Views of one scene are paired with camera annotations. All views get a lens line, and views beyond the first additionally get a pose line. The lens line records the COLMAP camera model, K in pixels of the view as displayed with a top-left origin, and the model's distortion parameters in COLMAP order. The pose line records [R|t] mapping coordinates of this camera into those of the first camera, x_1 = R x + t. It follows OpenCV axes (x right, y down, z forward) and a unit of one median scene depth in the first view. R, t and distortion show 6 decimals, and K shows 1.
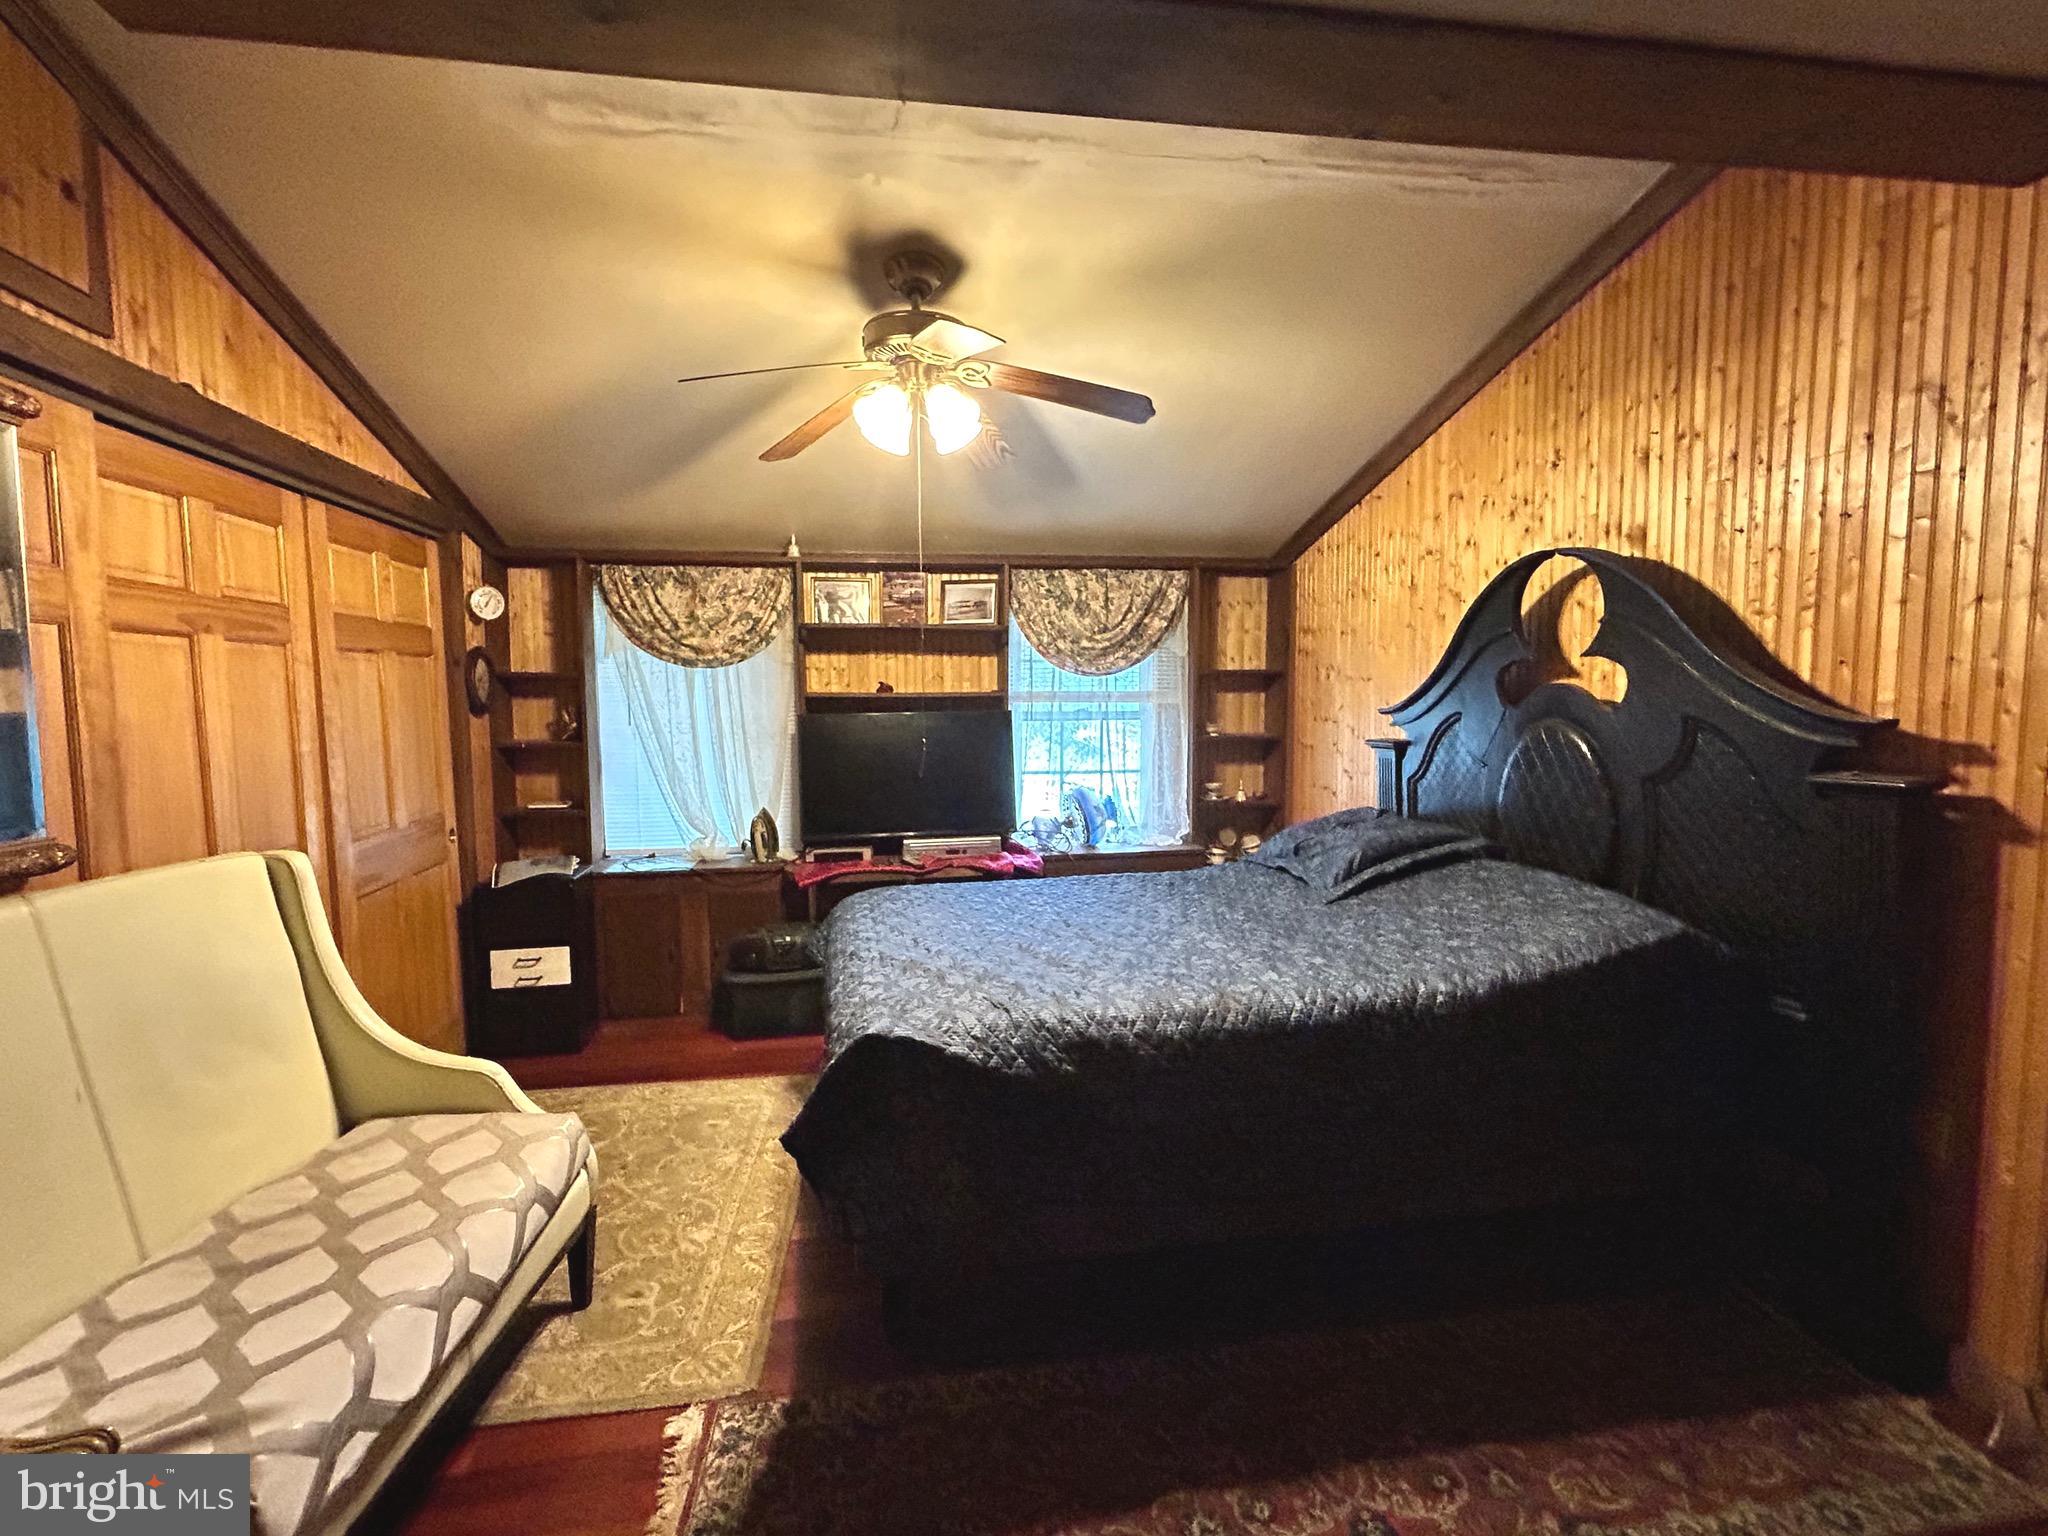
lens RADIAL K [[970.9, 0, 1026.5], [0, 970.9, 758.2], [0, 0, 1]] dist [-0.001650, 0.004322]
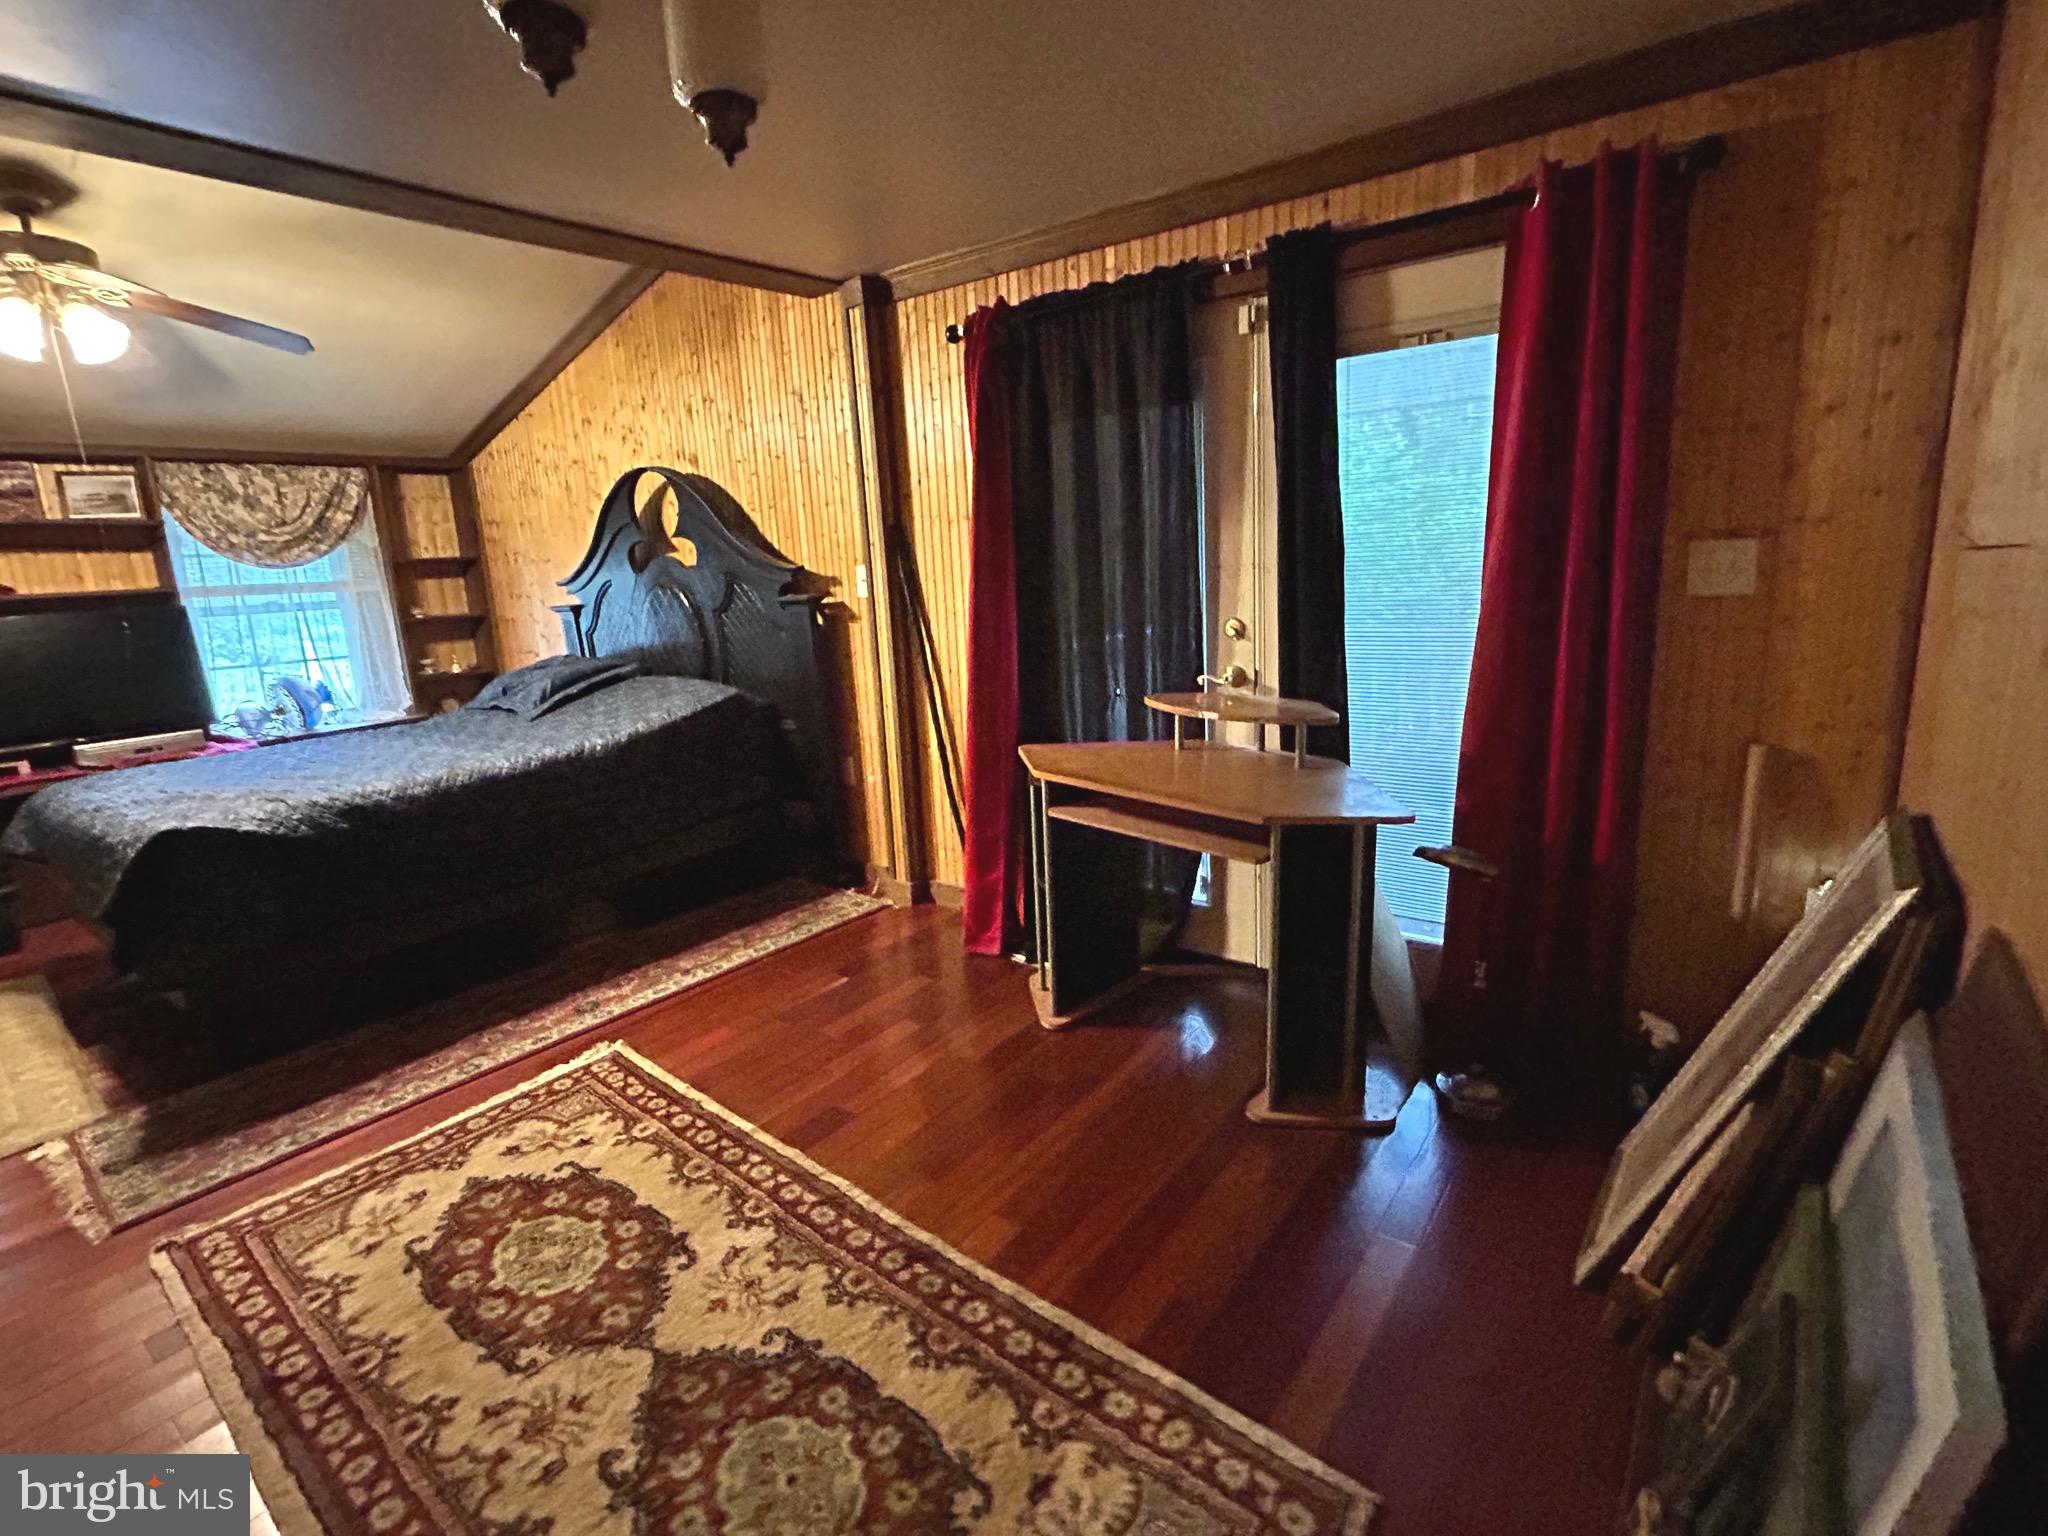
lens RADIAL K [[970.9, 0, 1017.0], [0, 970.9, 765.0], [0, 0, 1]] dist [-0.001650, 0.004322]
pose [[0.740204, -0.173454, 0.649625, -0.072952], [0.096626, 0.983566, 0.152520, 0.050998], [-0.665404, -0.050125, 0.744799, -0.402510]]
